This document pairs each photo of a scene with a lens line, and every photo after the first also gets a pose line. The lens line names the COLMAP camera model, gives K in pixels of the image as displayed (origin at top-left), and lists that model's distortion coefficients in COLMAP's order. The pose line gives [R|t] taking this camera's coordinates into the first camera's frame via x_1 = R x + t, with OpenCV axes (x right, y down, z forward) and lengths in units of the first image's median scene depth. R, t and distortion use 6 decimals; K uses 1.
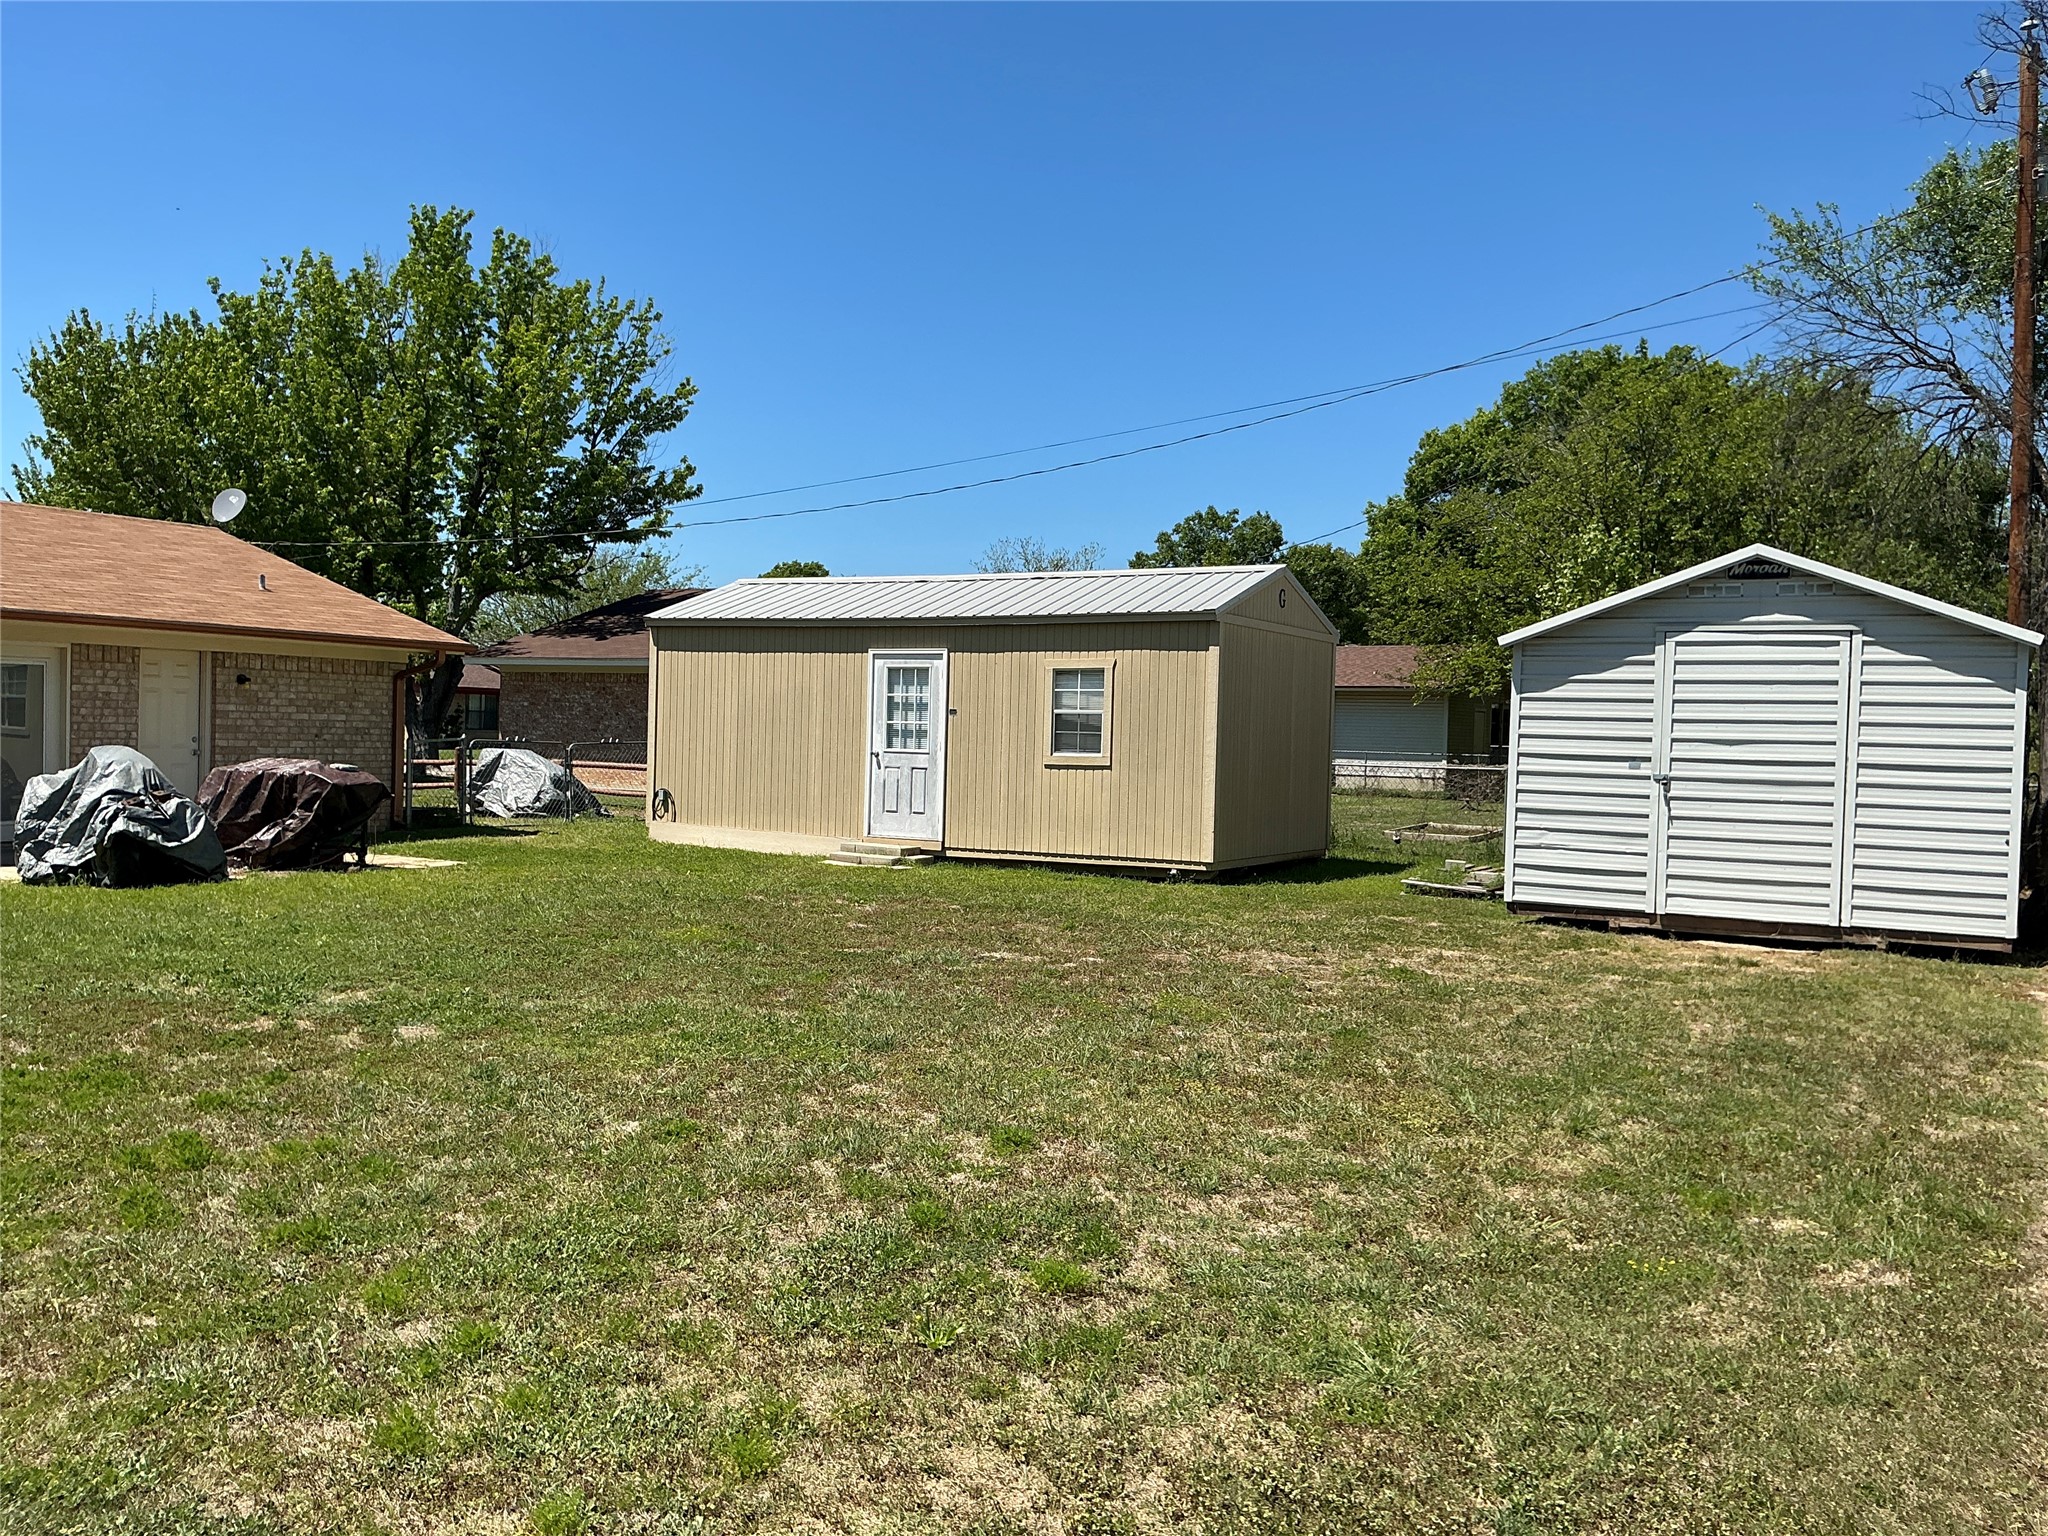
lens RADIAL K [[1701.6, 0, 1108.6], [0, 1701.6, 797.6], [0, 0, 1]] dist [-0.013880, -0.057271]
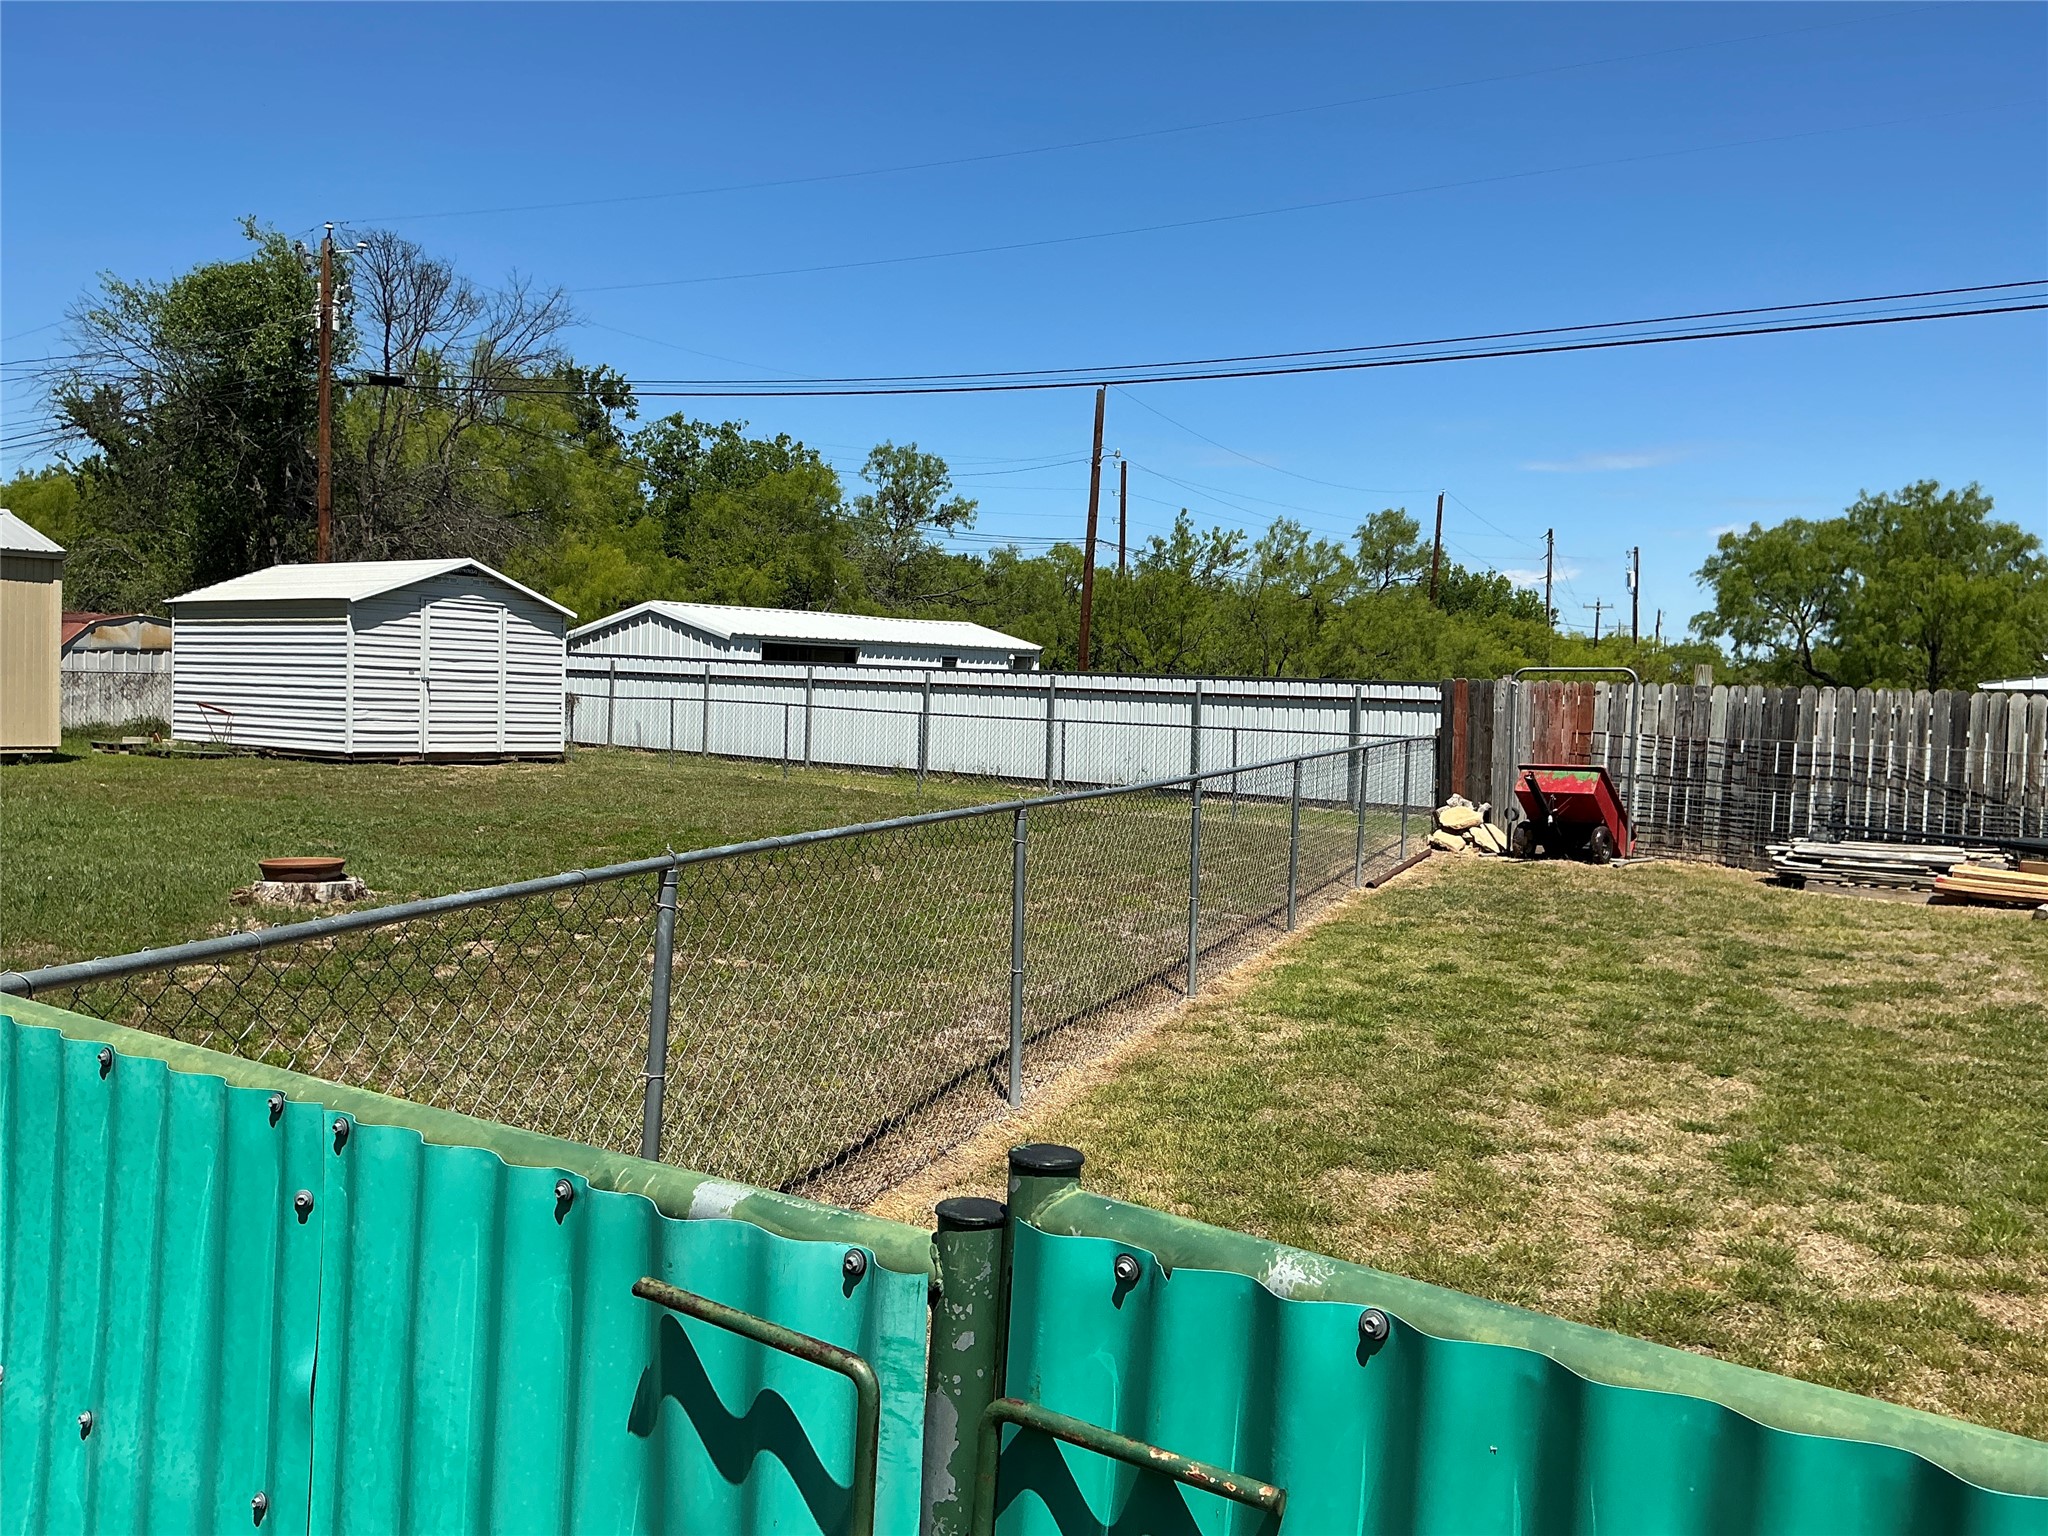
lens RADIAL K [[1484.5, 0, 1024.0], [0, 1484.5, 768.0], [0, 0, 1]] dist [0.116172, 0.000528]
pose [[0.109666, -0.075654, 0.991085, -1.282996], [0.004088, 0.997125, 0.075663, -0.038447], [-0.993960, -0.004246, 0.109660, 0.177066]]
